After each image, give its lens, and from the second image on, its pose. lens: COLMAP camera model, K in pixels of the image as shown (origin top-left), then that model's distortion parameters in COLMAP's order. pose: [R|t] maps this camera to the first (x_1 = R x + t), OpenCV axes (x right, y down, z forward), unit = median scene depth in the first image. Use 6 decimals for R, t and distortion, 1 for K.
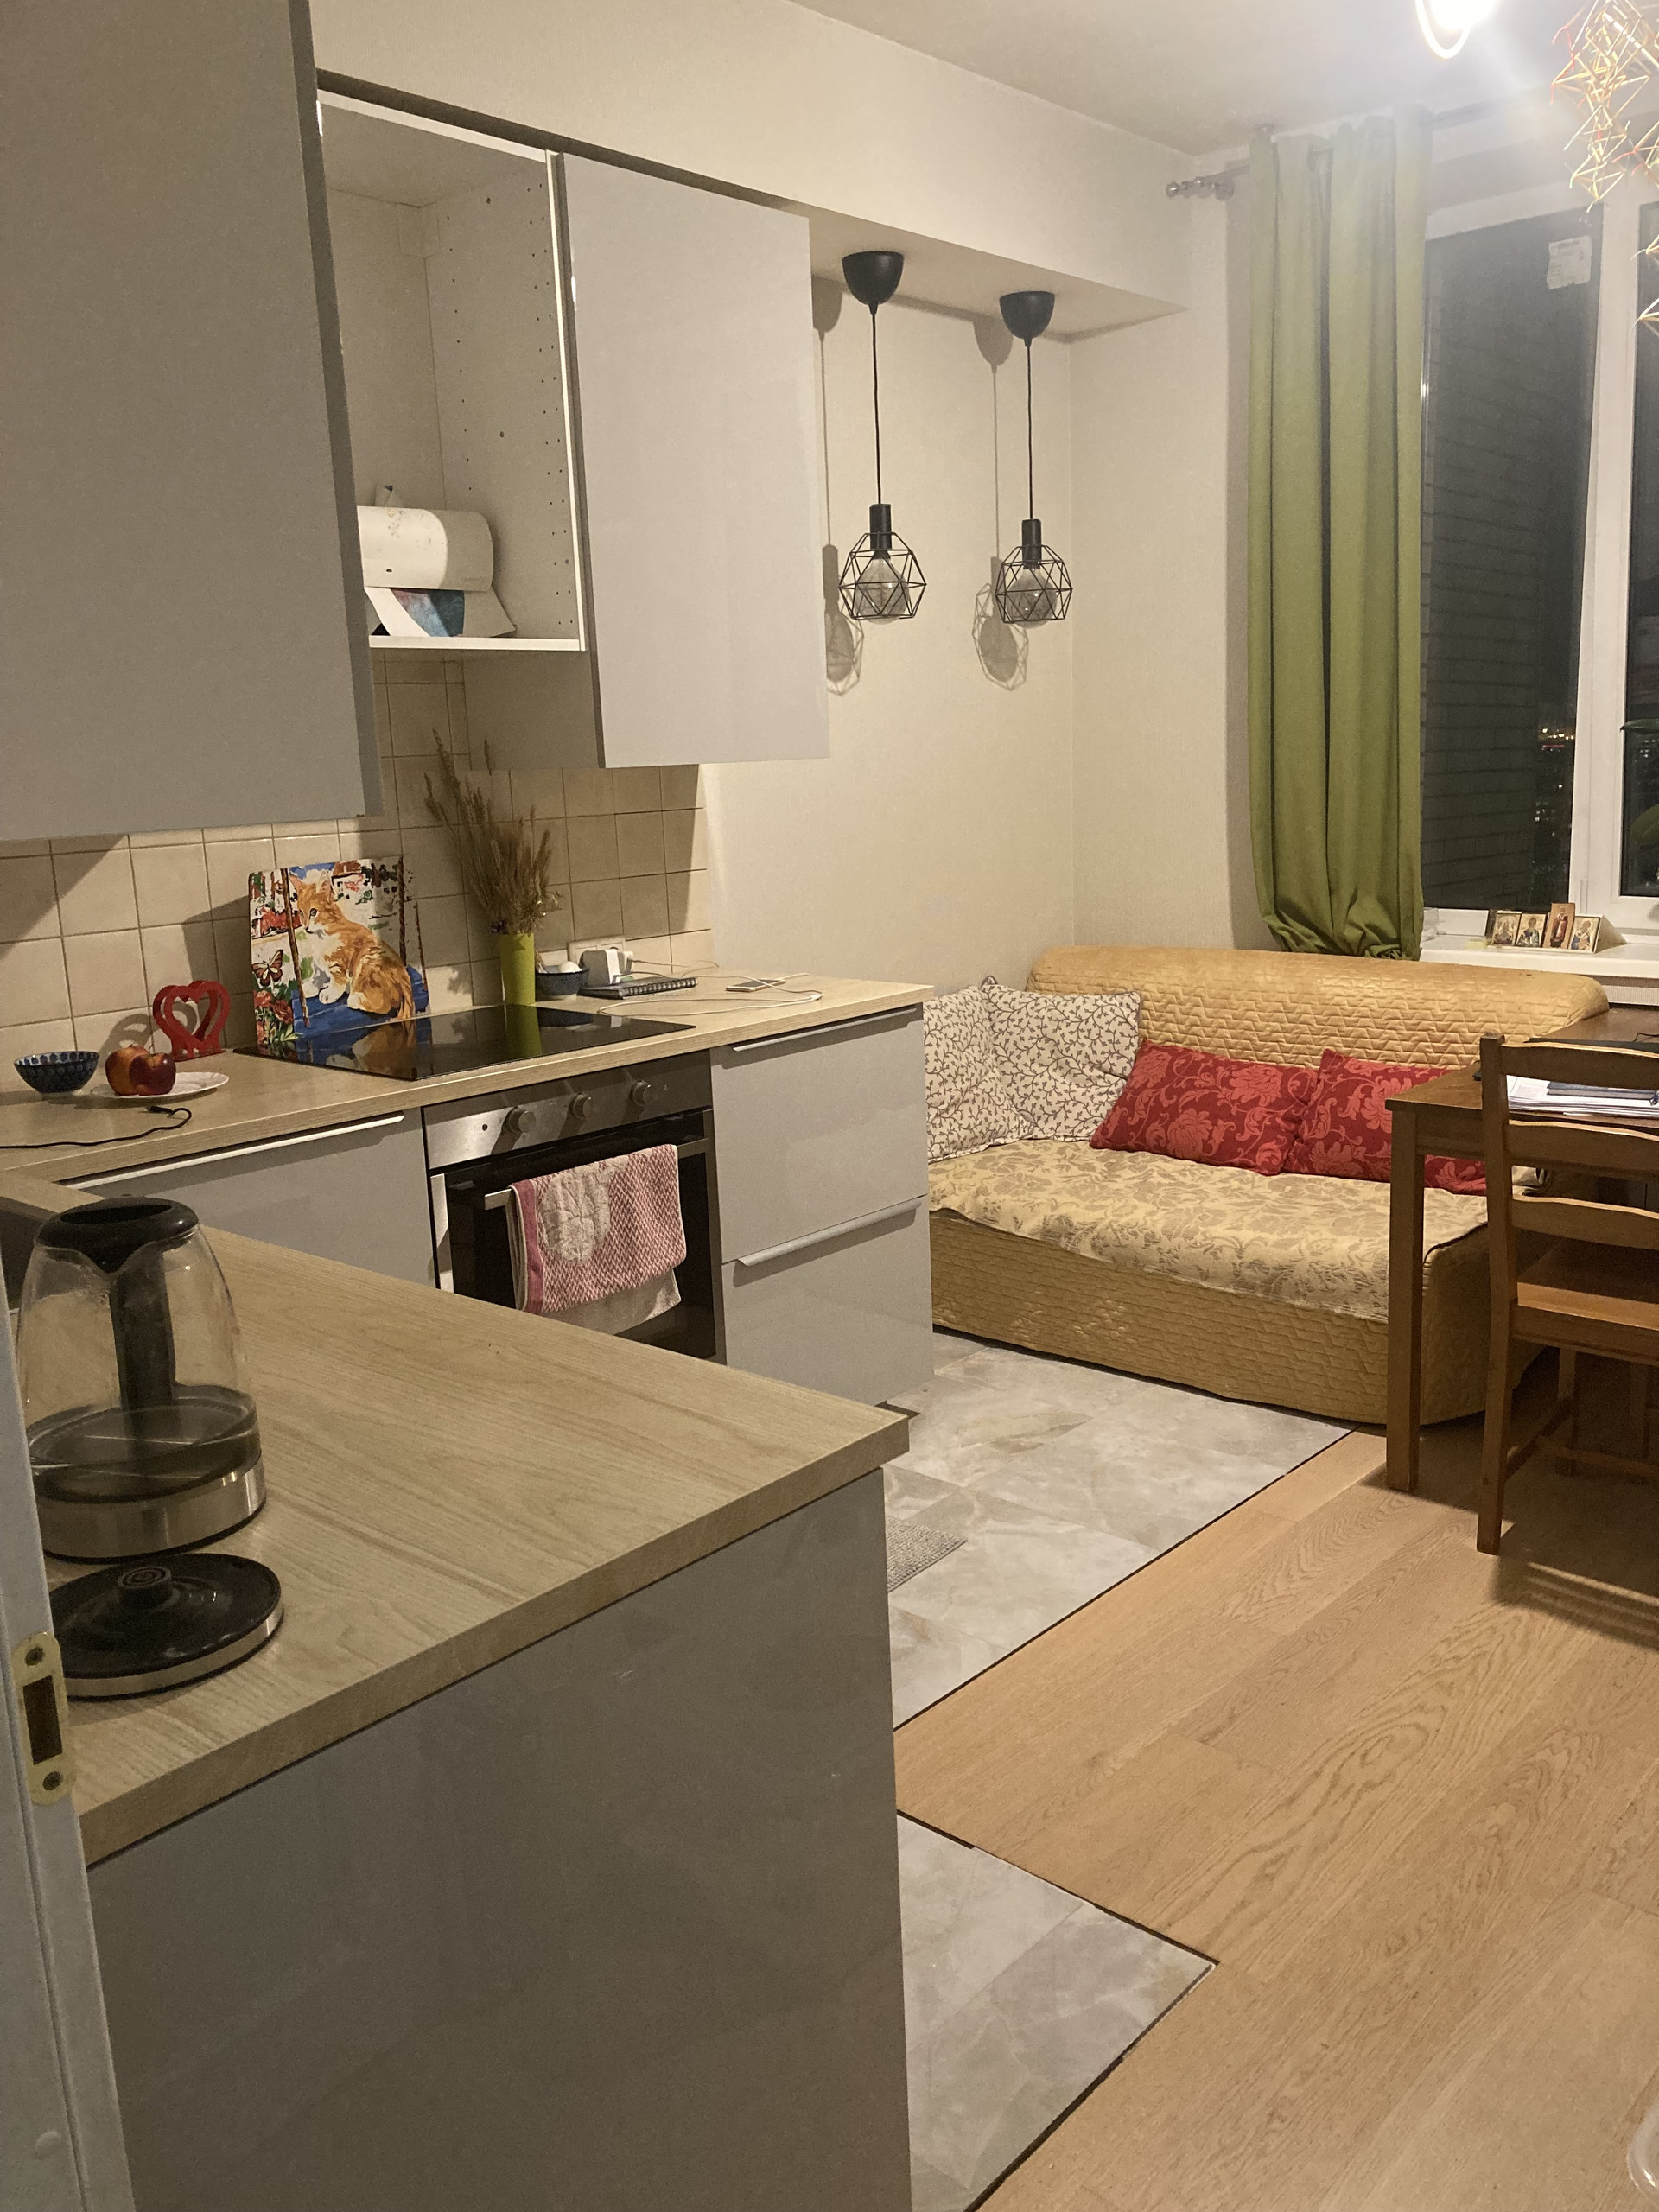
lens RADIAL K [[1791.1, 0, 831.4], [0, 1791.1, 1120.8], [0, 0, 1]] dist [-0.000261, -0.010590]
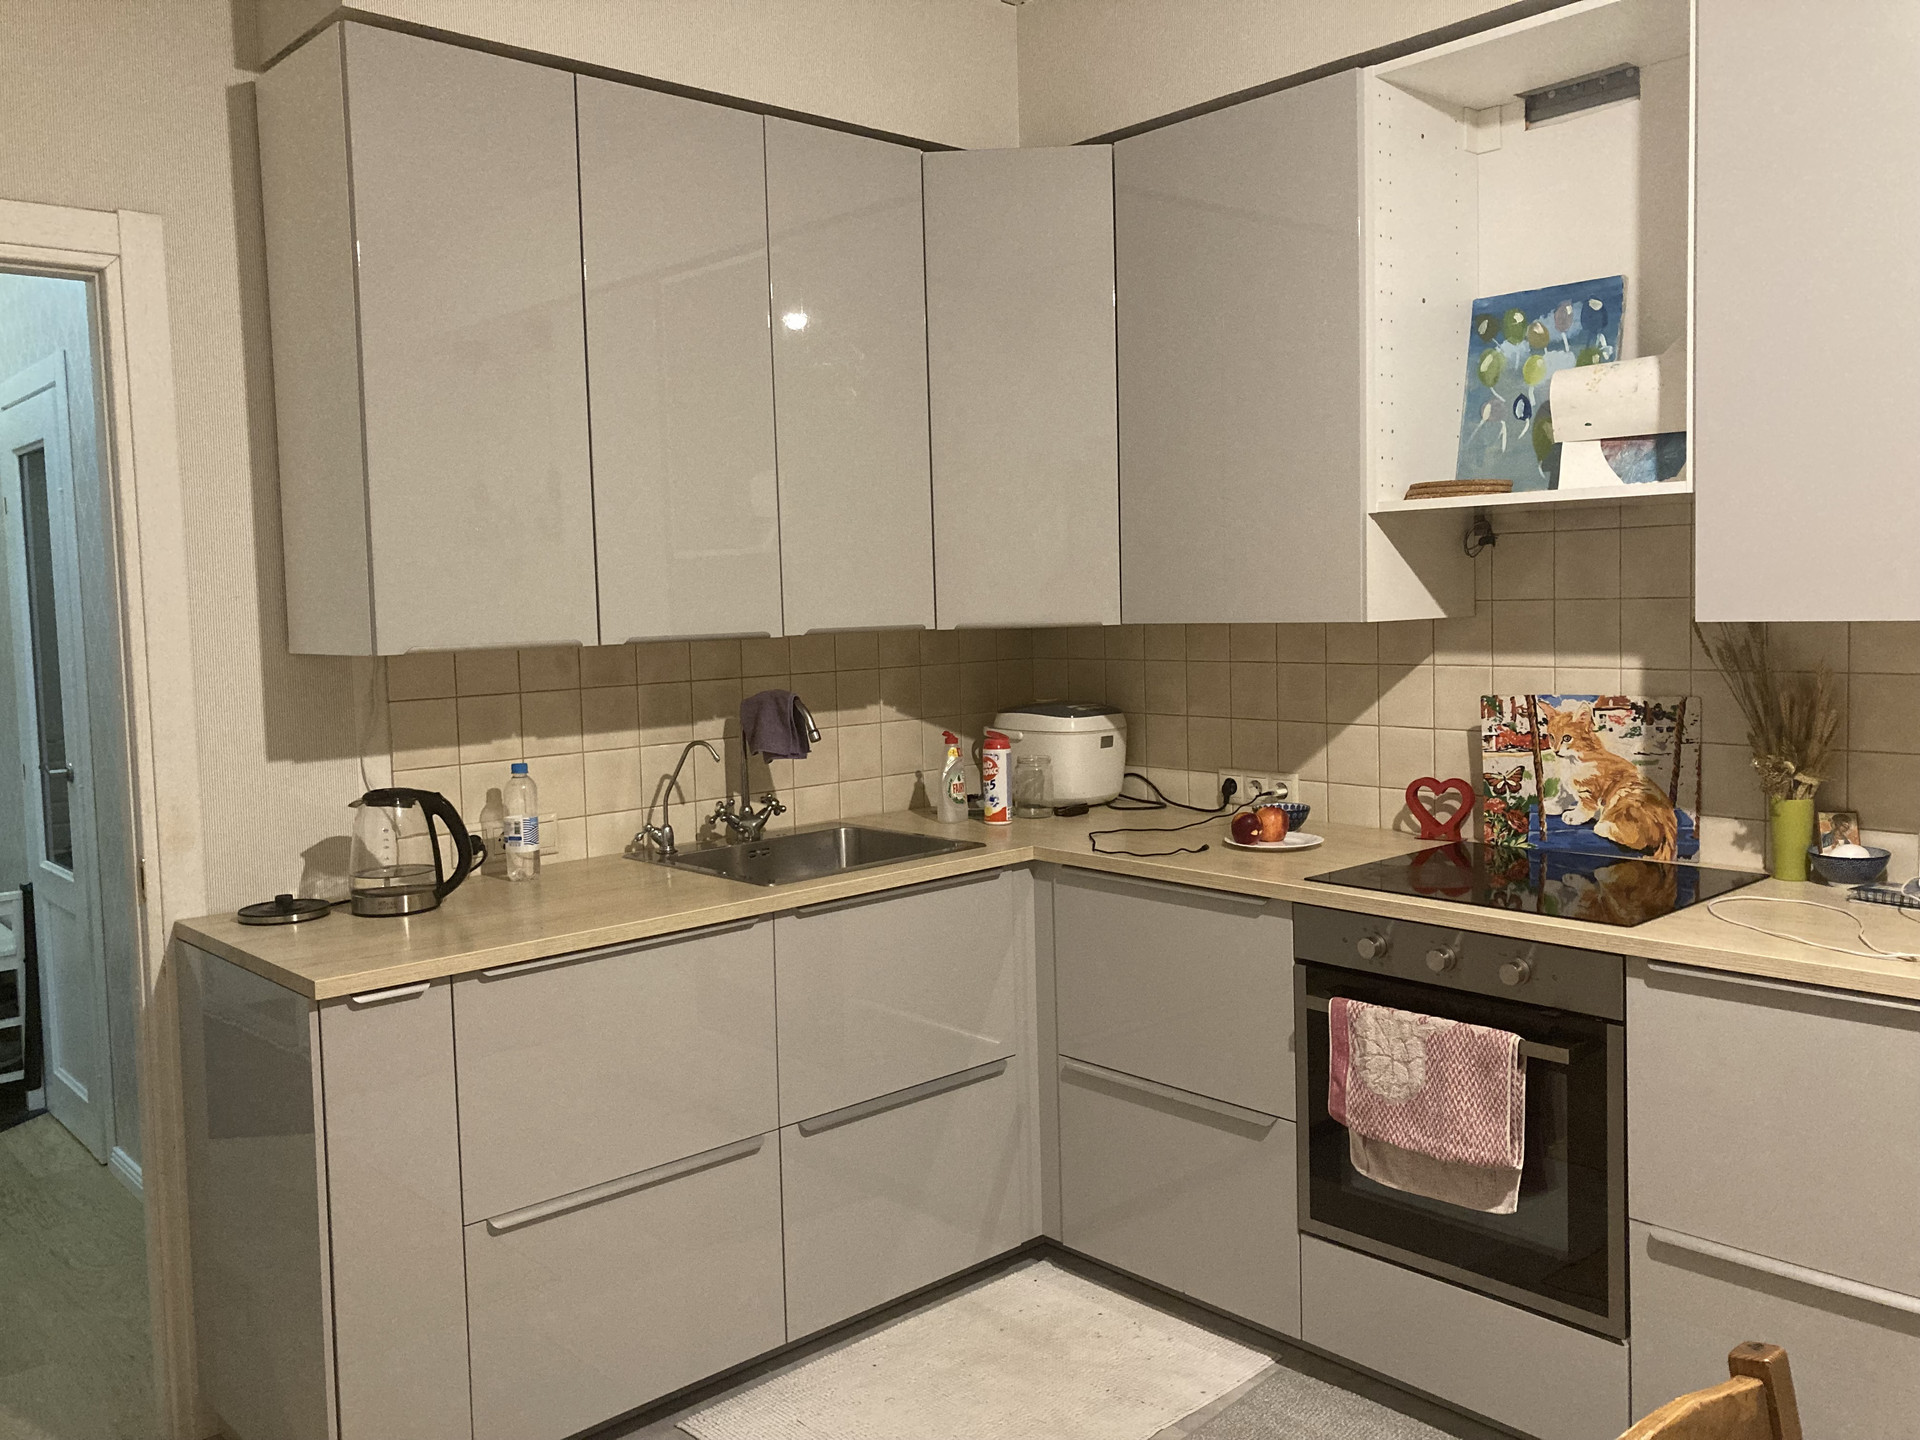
lens RADIAL K [[1554.7, 0, 960.1], [0, 1554.7, 705.1], [0, 0, 1]] dist [-0.000261, -0.010590]
pose [[-0.085285, 0.115743, -0.989611, 0.652563], [-0.174875, 0.976073, 0.129230, -0.190132], [0.980890, 0.184079, -0.063004, 0.688590]]
